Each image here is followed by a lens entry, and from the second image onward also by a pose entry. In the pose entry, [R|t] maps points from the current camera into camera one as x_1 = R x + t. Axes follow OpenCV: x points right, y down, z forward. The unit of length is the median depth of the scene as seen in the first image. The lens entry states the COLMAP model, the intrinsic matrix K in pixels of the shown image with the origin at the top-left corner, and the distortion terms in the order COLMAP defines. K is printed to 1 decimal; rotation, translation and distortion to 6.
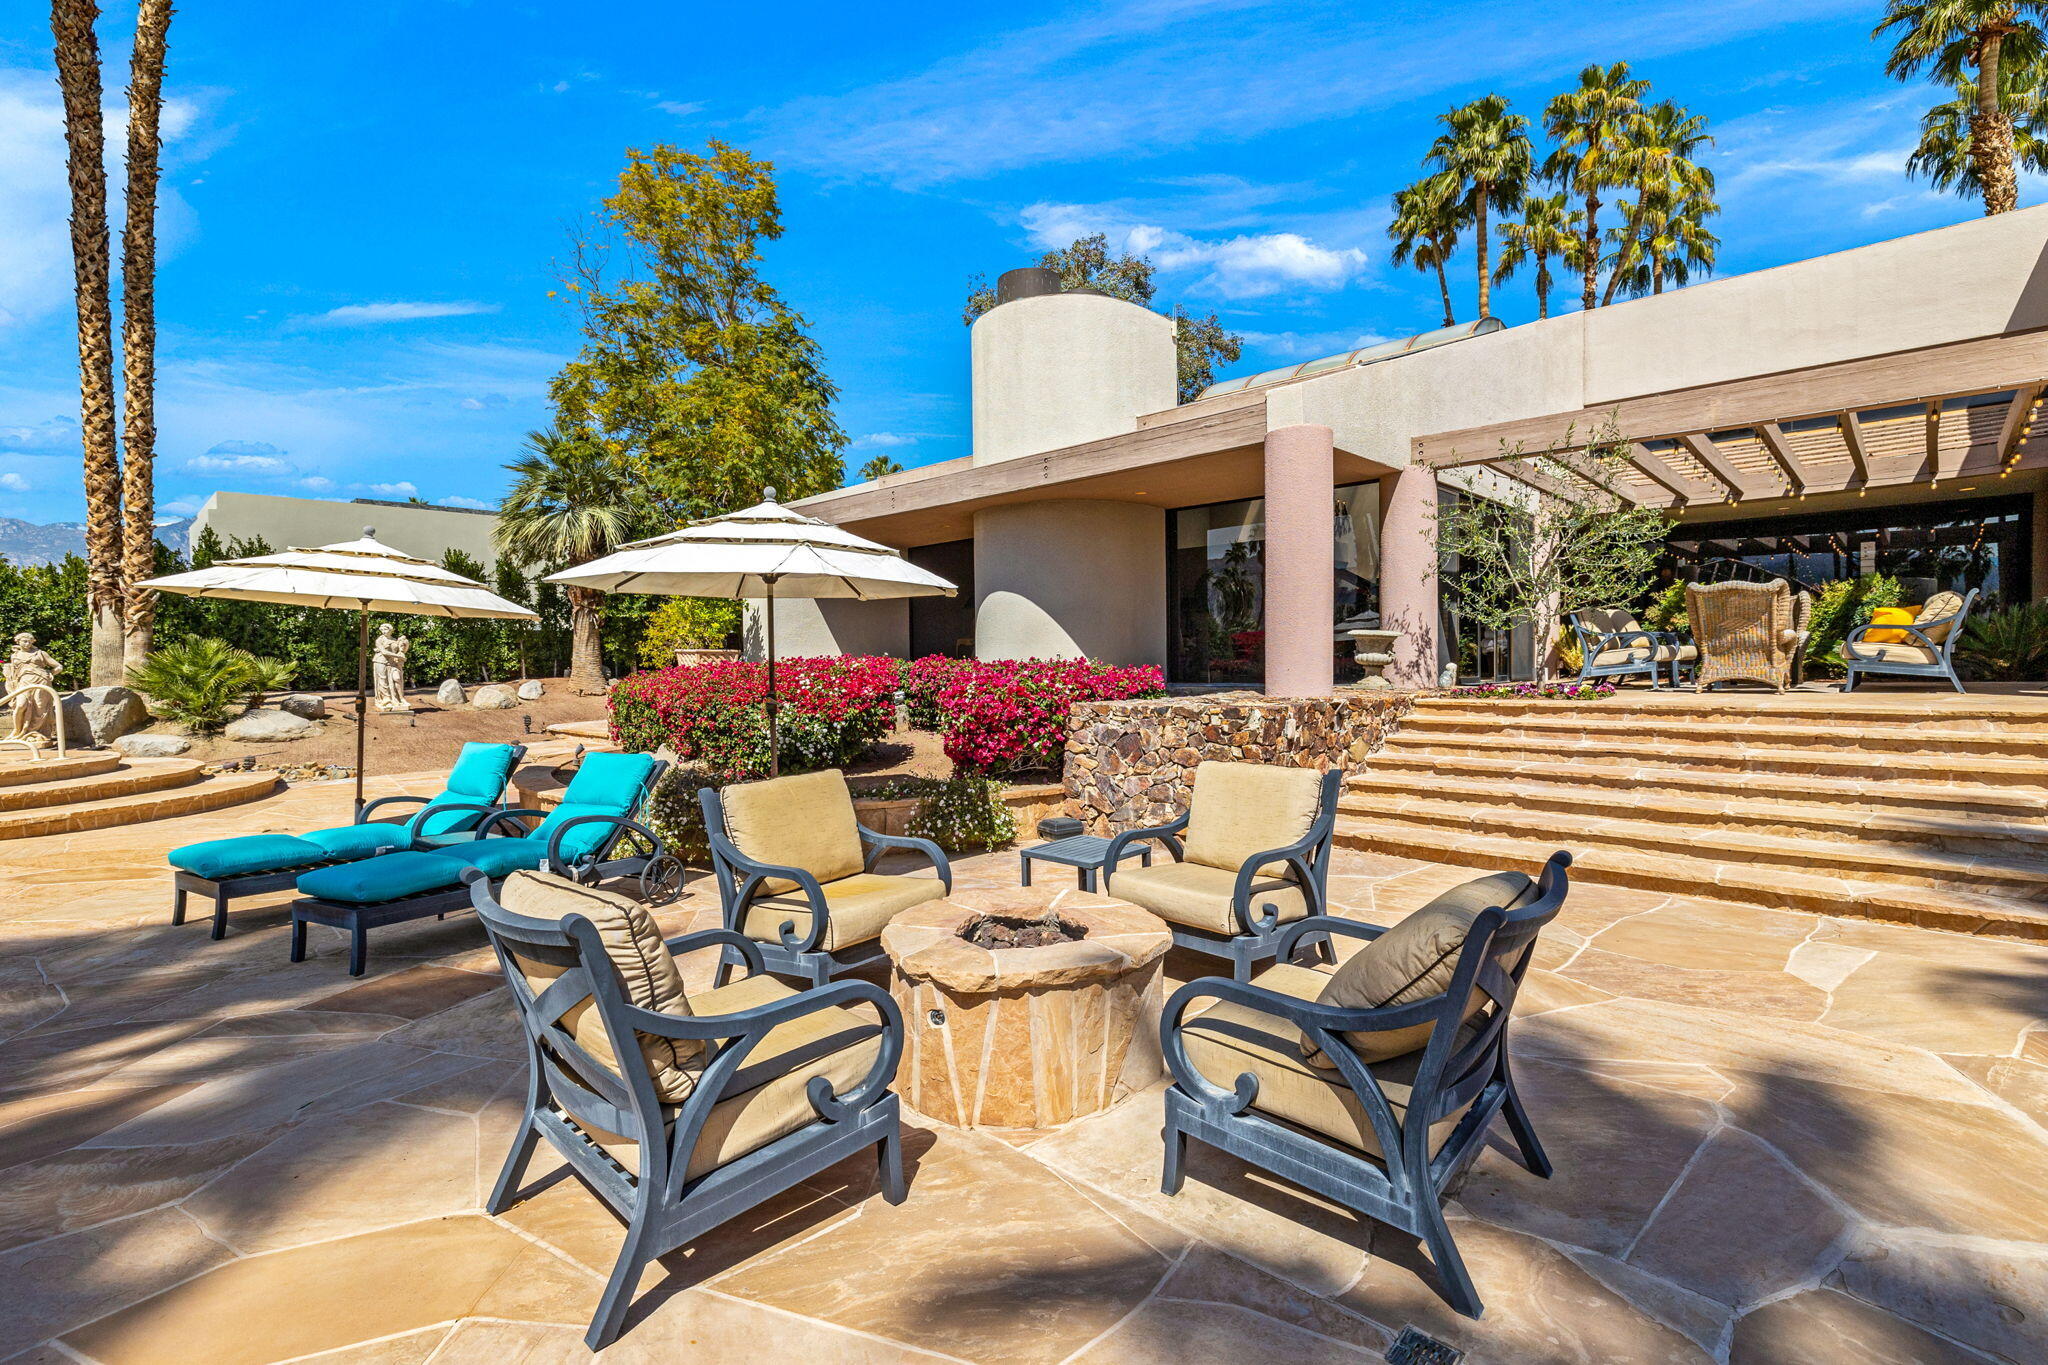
lens RADIAL K [[928.0, 0, 1024.0], [0, 928.0, 682.5], [0, 0, 1]] dist [-0.002359, -0.001394]
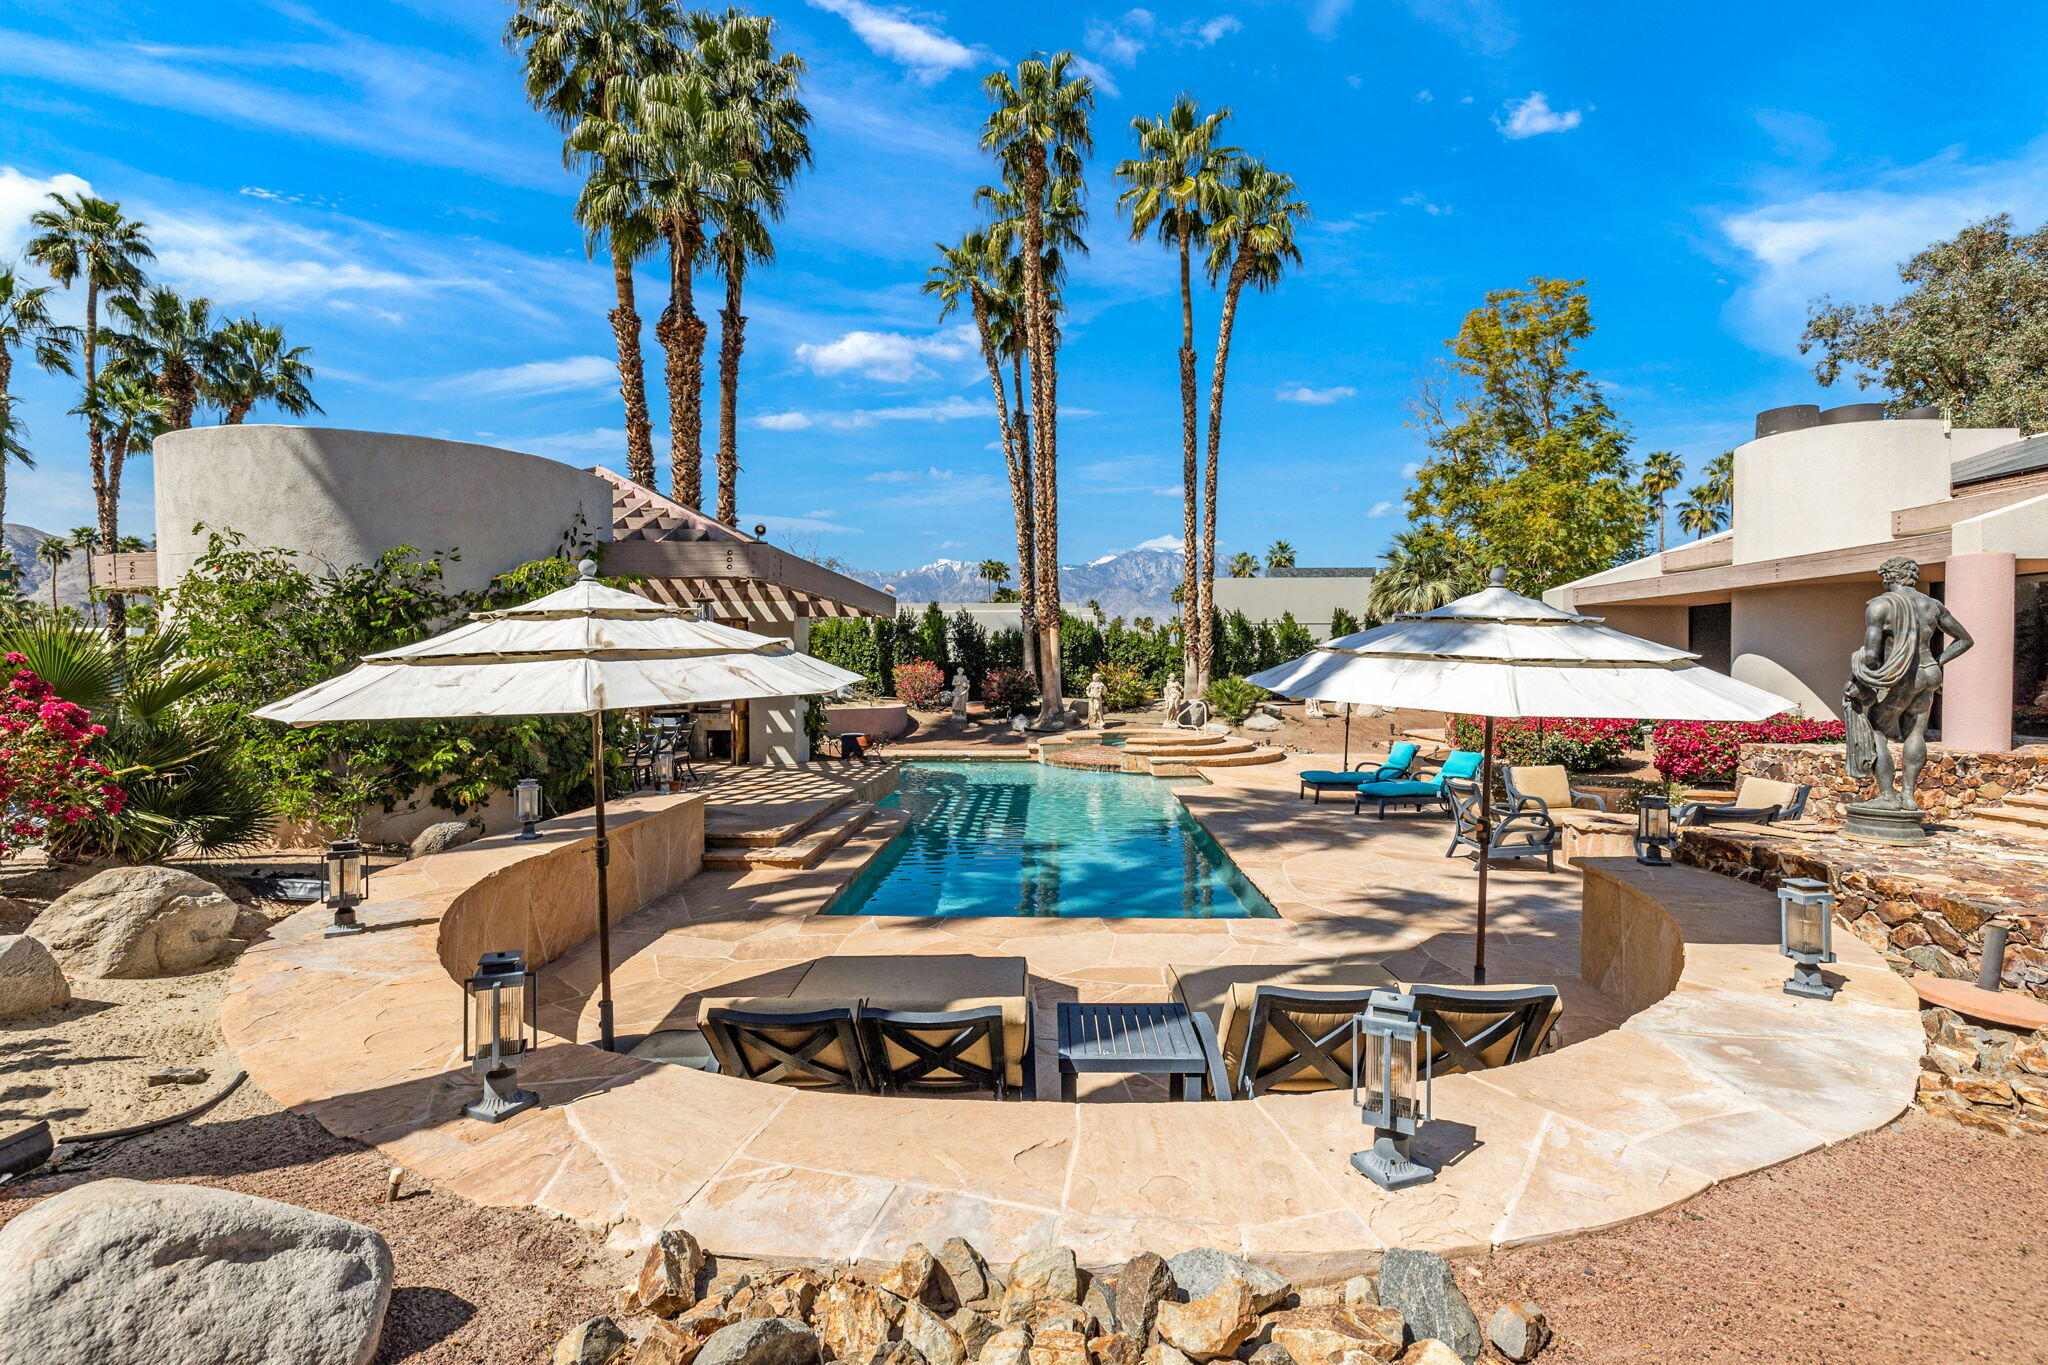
lens RADIAL K [[928.0, 0, 1024.0], [0, 928.0, 682.5], [0, 0, 1]] dist [-0.002359, -0.001394]
pose [[0.679876, 0.024969, -0.732902, 0.234541], [-0.024205, 0.999640, 0.011604, -0.045097], [0.732927, 0.009851, 0.680235, -0.646158]]
